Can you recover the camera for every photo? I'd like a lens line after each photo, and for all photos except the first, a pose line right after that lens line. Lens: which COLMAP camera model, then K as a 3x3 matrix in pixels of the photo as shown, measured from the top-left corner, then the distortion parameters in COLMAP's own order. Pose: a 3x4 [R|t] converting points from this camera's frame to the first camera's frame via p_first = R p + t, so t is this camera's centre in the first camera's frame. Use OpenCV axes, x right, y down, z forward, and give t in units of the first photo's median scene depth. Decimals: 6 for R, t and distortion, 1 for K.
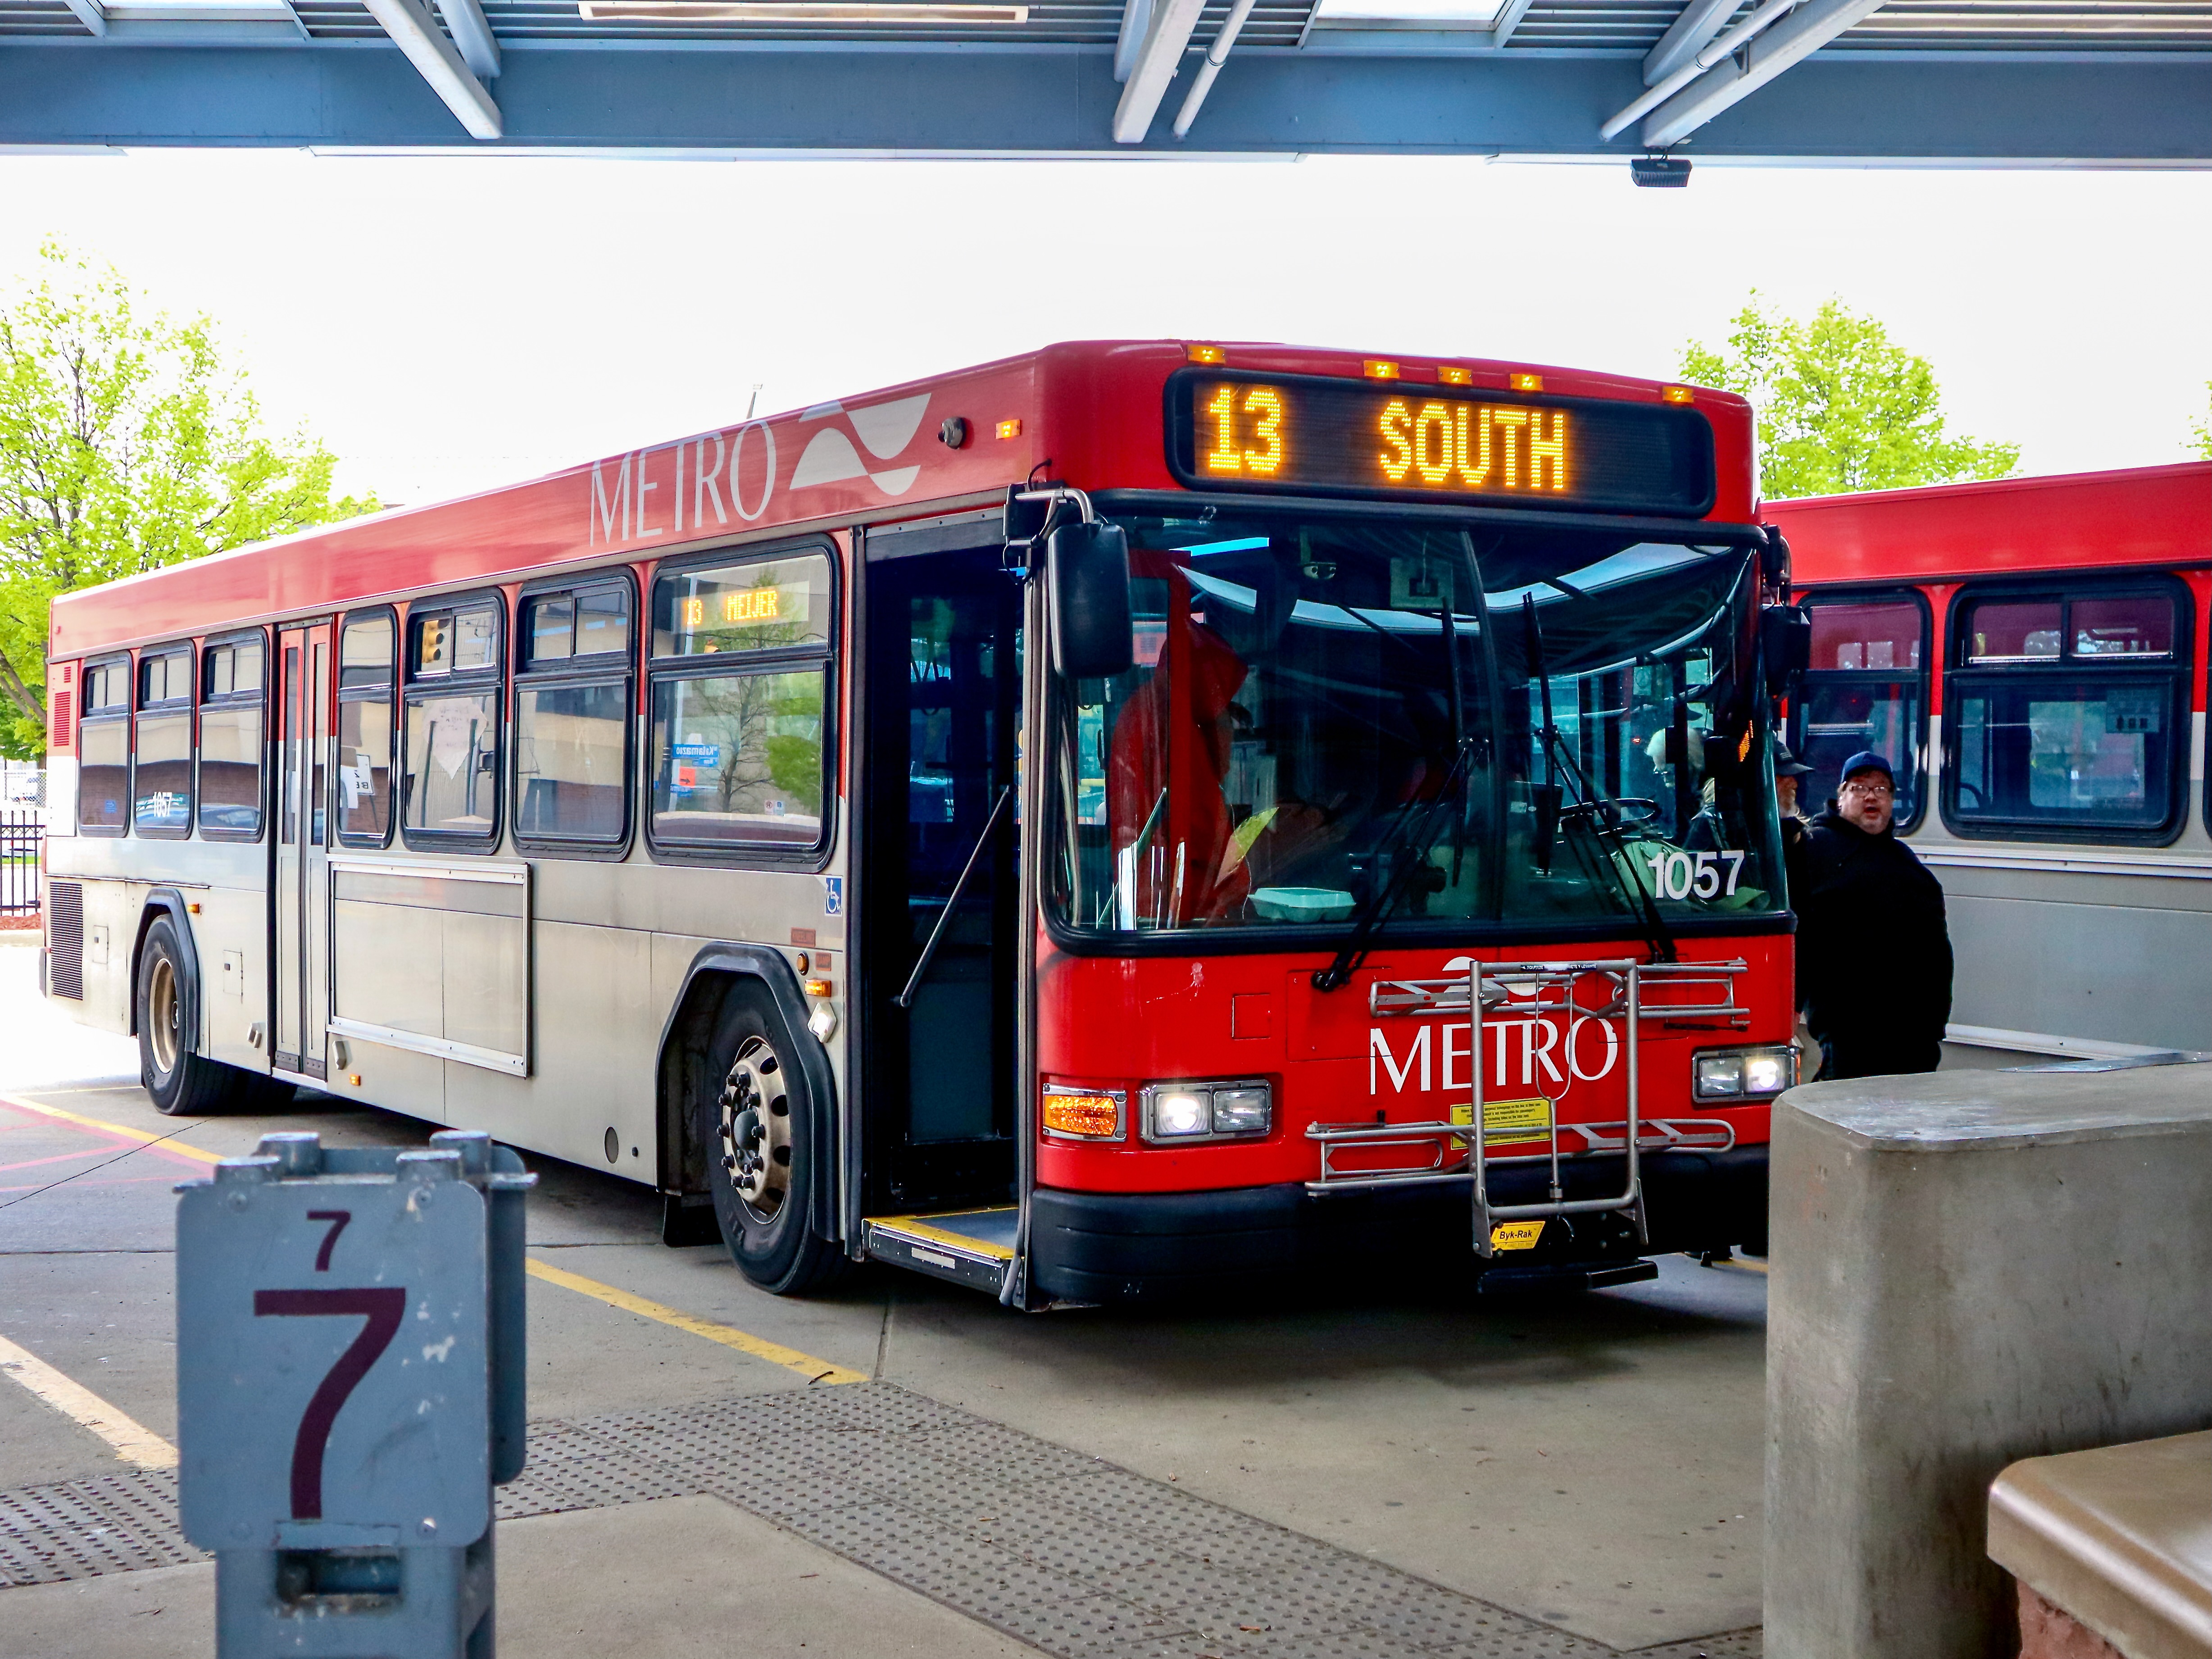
lens RADIAL K [[2908.2, 0, 1106.0], [0, 2908.2, 829.5], [0, 0, 1]] dist [-0.026524, 0.023464]
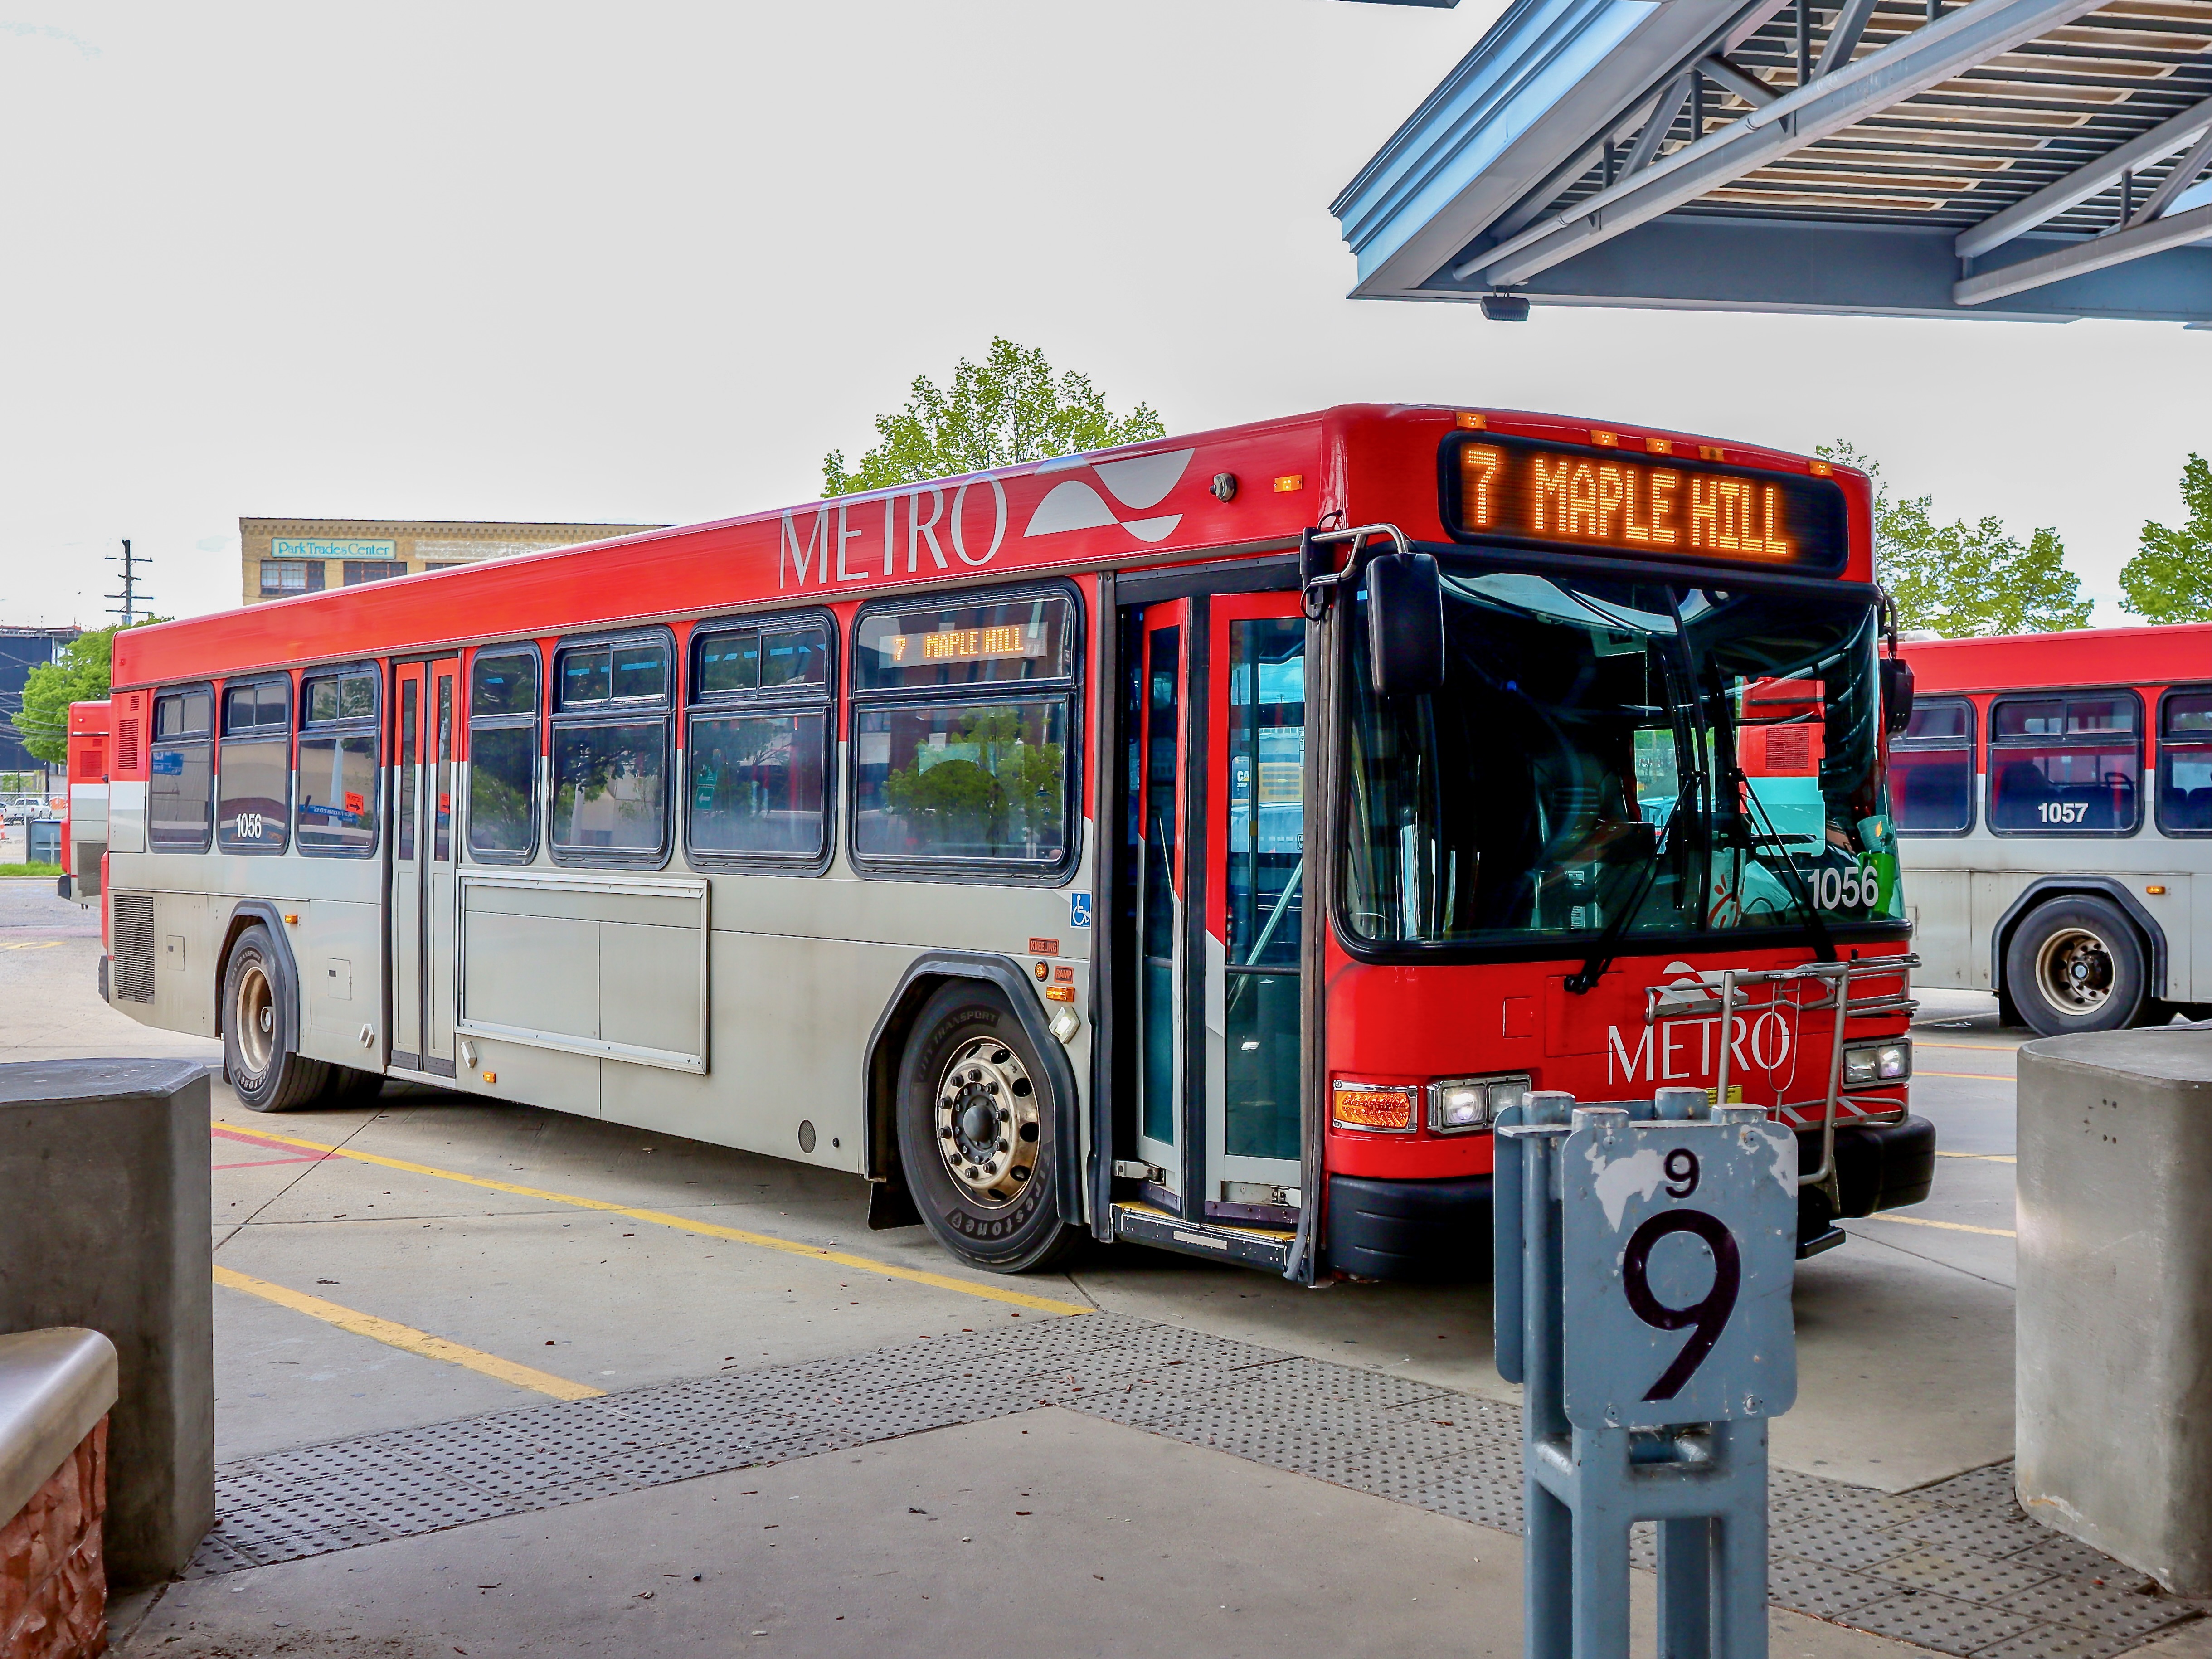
lens RADIAL K [[2275.7, 0, 1106.0], [0, 2275.7, 829.5], [0, 0, 1]] dist [0.010264, 0.004408]
pose [[0.985295, 0.003127, 0.170834, -0.224819], [-0.001692, 0.999962, -0.008546, 0.000408], [-0.170854, 0.008131, 0.985263, 0.150660]]
